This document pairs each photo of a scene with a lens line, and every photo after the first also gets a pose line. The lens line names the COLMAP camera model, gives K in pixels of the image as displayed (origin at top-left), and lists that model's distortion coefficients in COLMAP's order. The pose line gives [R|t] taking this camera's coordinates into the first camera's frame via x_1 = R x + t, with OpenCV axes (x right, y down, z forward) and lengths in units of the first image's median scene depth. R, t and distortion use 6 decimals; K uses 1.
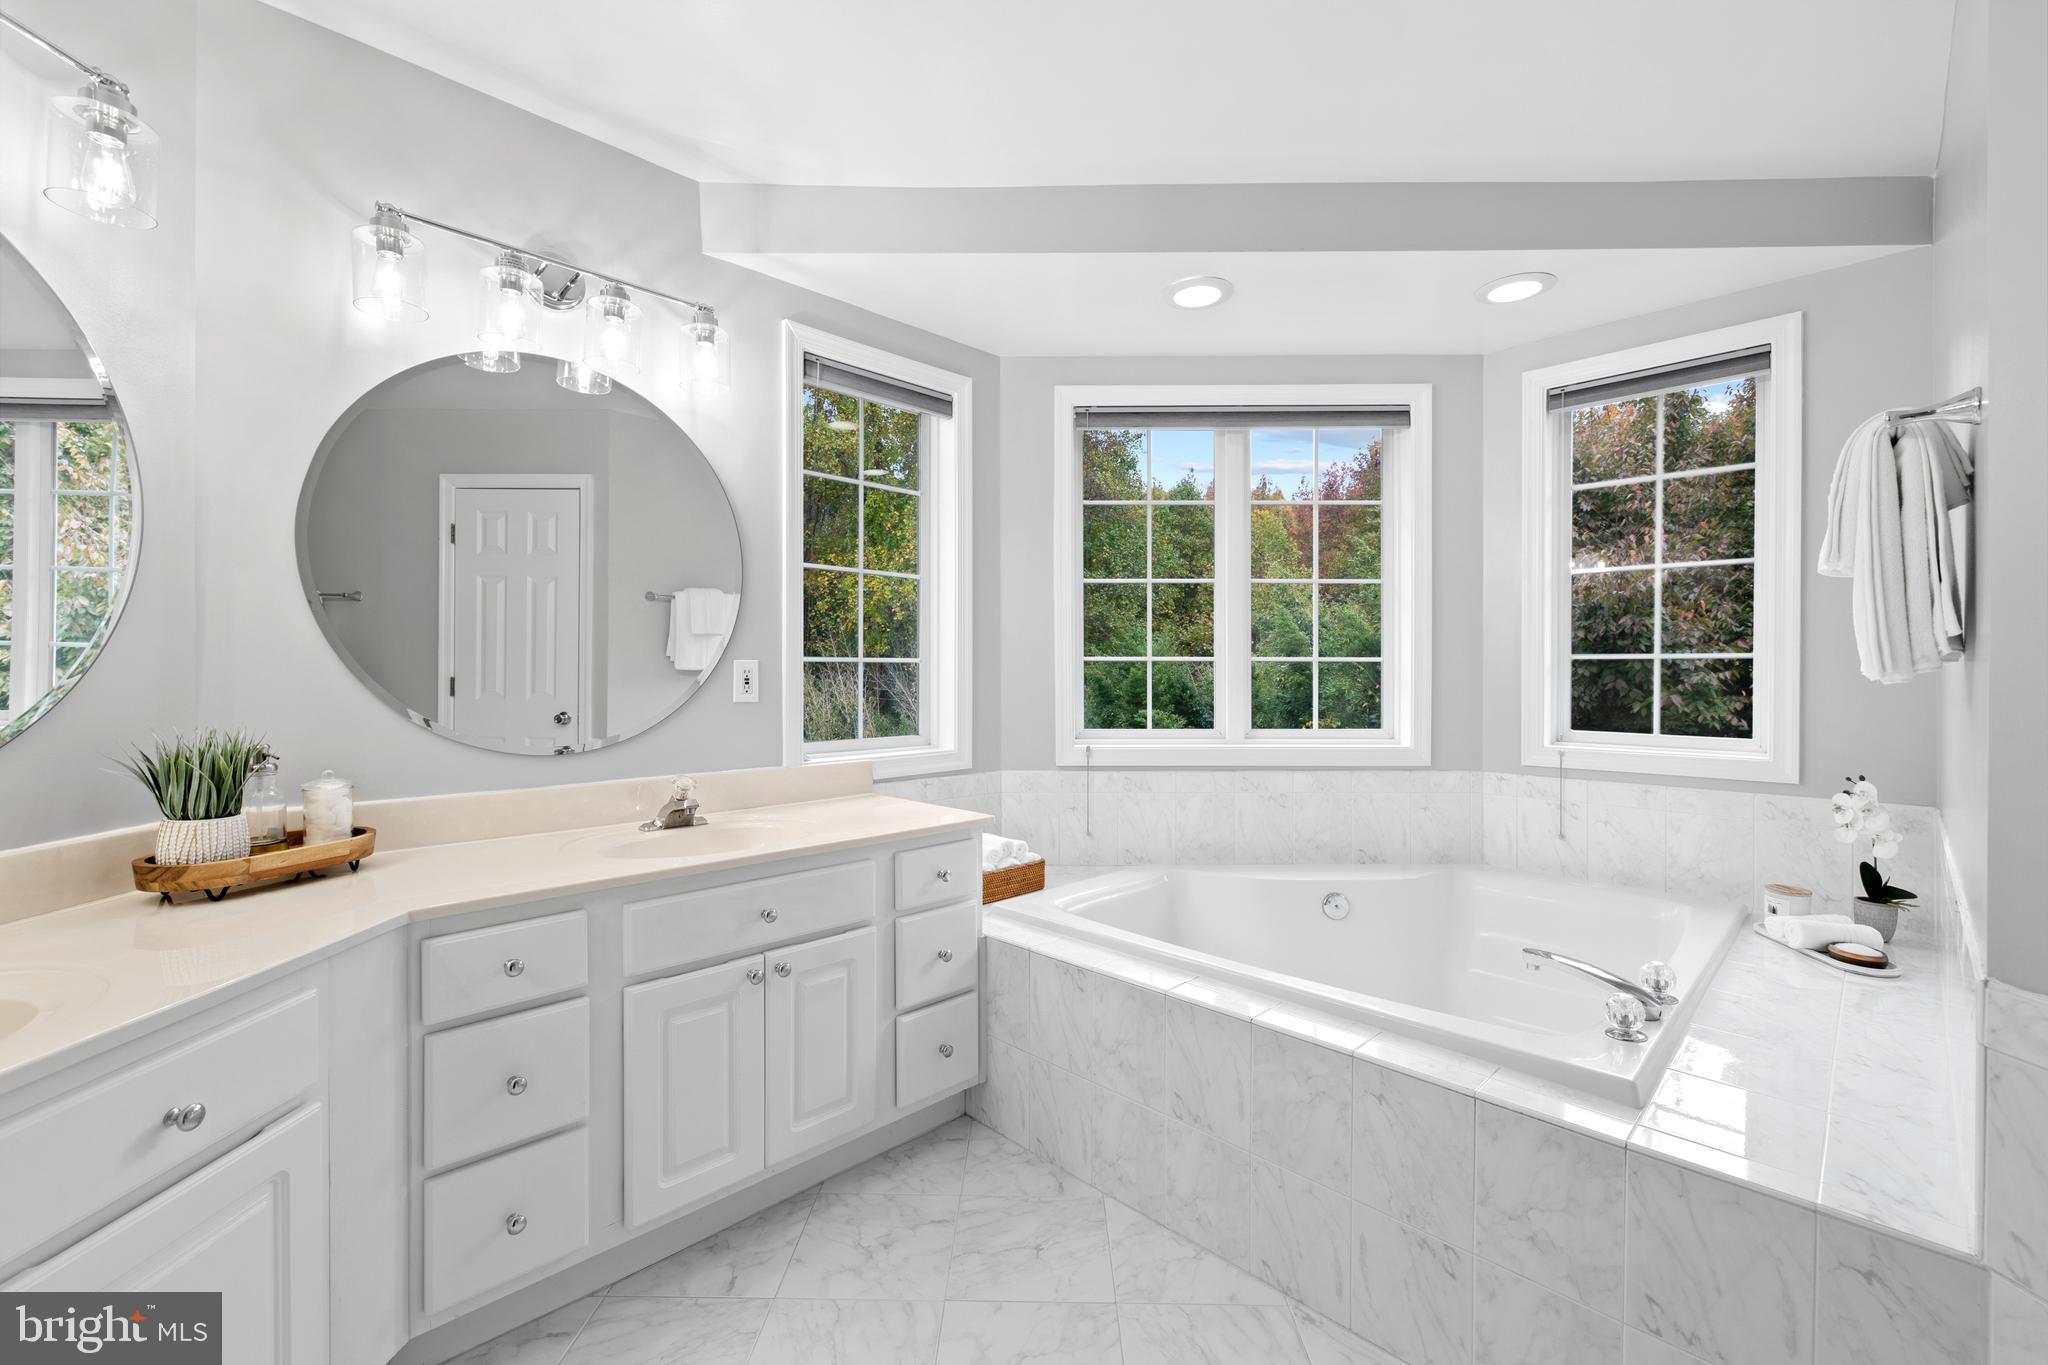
lens RADIAL K [[861.0, 0, 1024.9], [0, 861.0, 671.4], [0, 0, 1]] dist [0.000097, 0.000101]
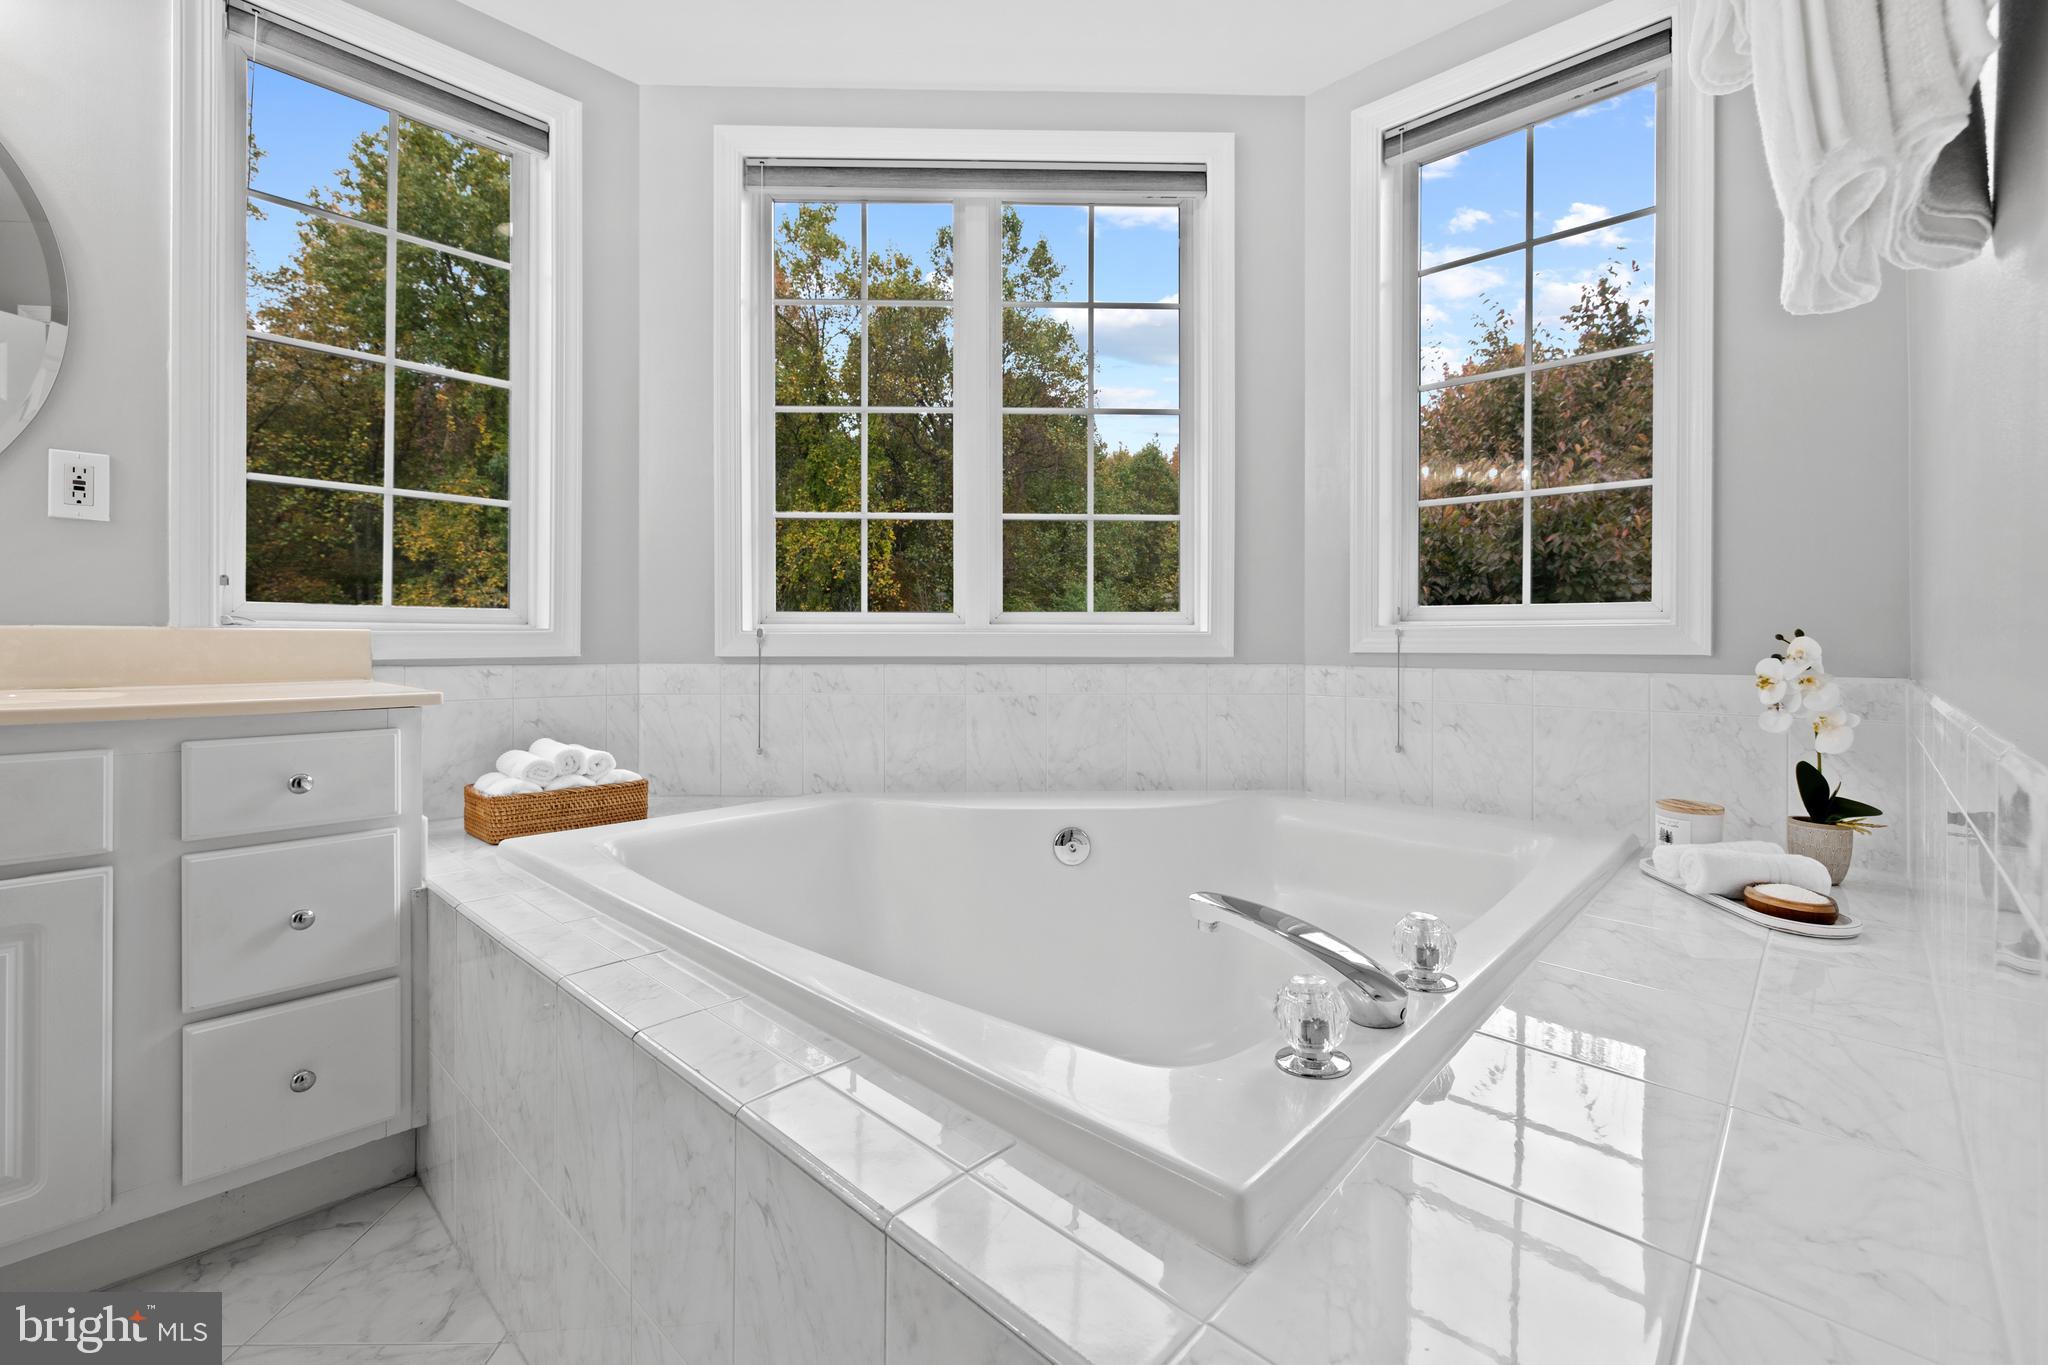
lens RADIAL K [[868.6, 0, 1031.7], [0, 868.6, 639.6], [0, 0, 1]] dist [-0.000418, 0.000033]
pose [[0.999313, 0.002173, 0.036992, 0.336971], [-0.002016, 0.999989, -0.004286, 0.121559], [-0.037001, 0.004209, 0.999306, 0.334844]]
